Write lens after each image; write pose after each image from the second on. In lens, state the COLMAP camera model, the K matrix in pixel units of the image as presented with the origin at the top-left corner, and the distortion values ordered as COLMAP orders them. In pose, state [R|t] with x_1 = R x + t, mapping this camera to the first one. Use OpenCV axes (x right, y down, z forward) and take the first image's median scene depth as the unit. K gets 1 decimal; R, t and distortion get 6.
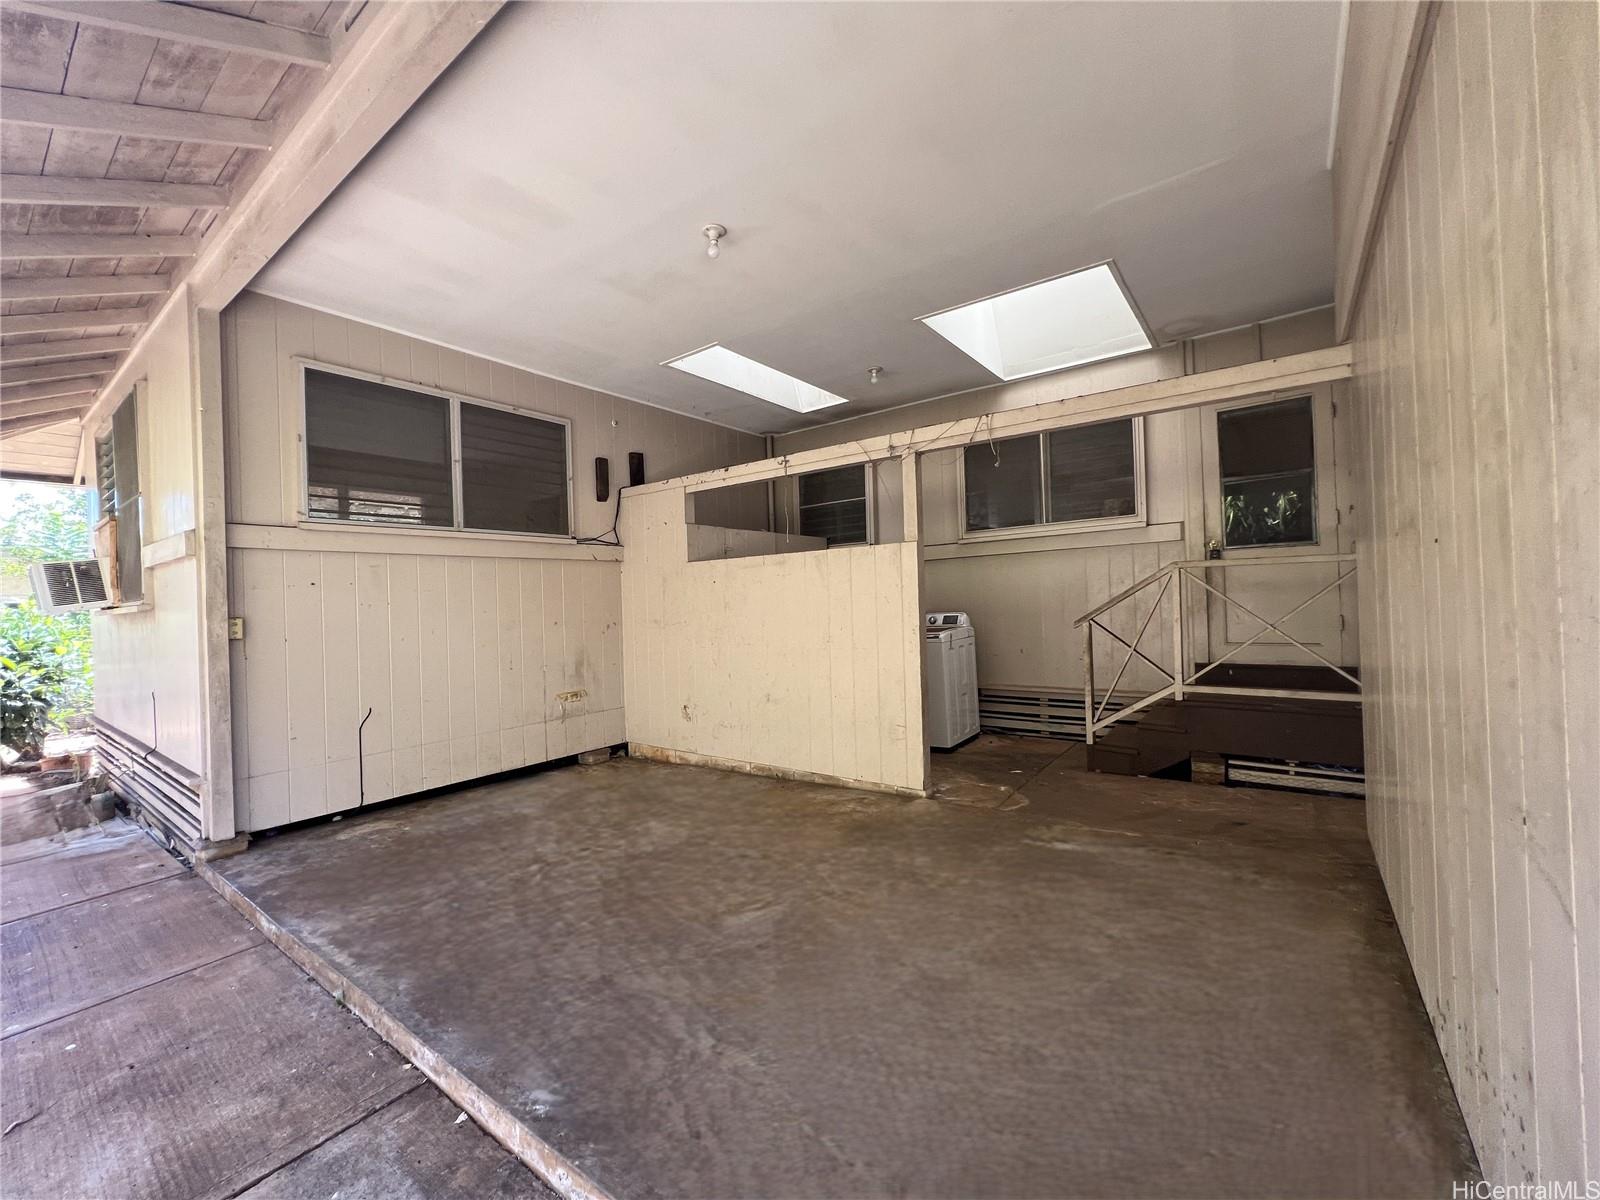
lens RADIAL K [[642.1, 0, 796.0], [0, 642.1, 598.3], [0, 0, 1]] dist [-0.000112, 0.000582]
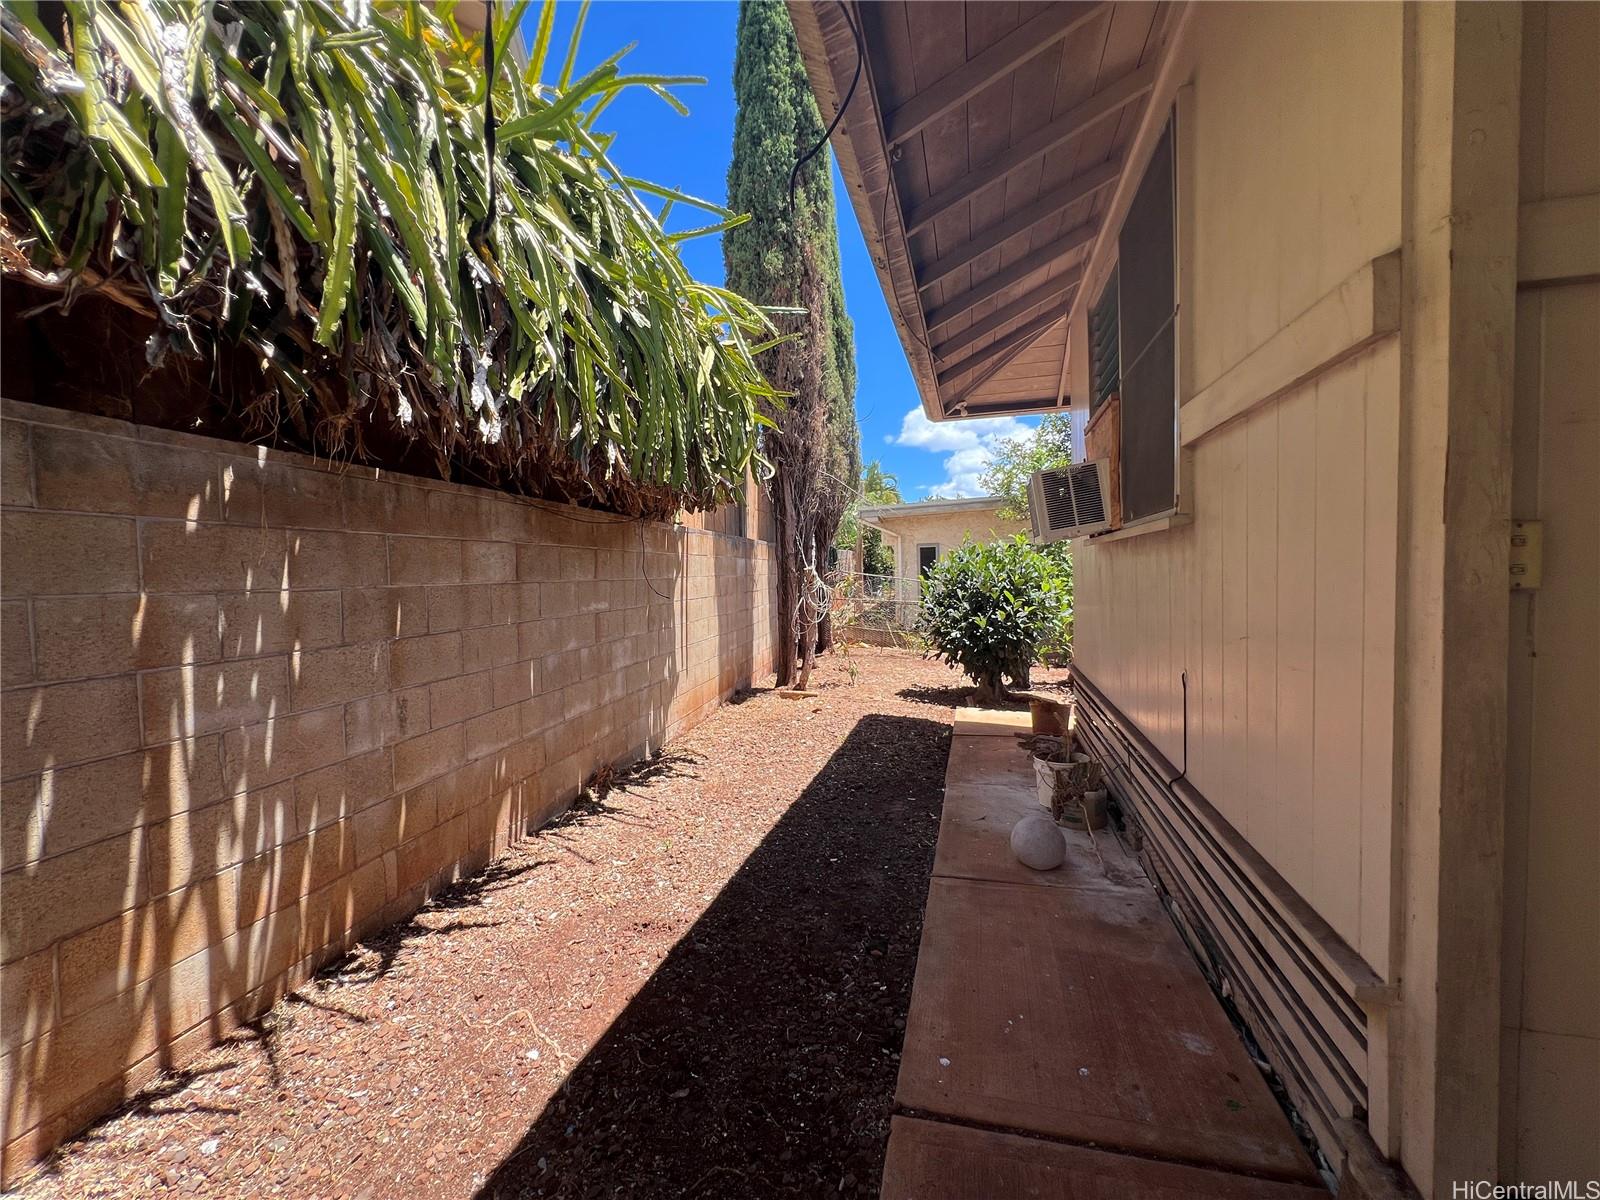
lens RADIAL K [[642.1, 0, 796.0], [0, 642.1, 598.3], [0, 0, 1]] dist [-0.000112, 0.000582]
pose [[0.361907, 0.064078, -0.930009, -0.612583], [0.014667, 0.997120, 0.074409, 0.034383], [0.932099, -0.040570, 0.359925, 0.491654]]
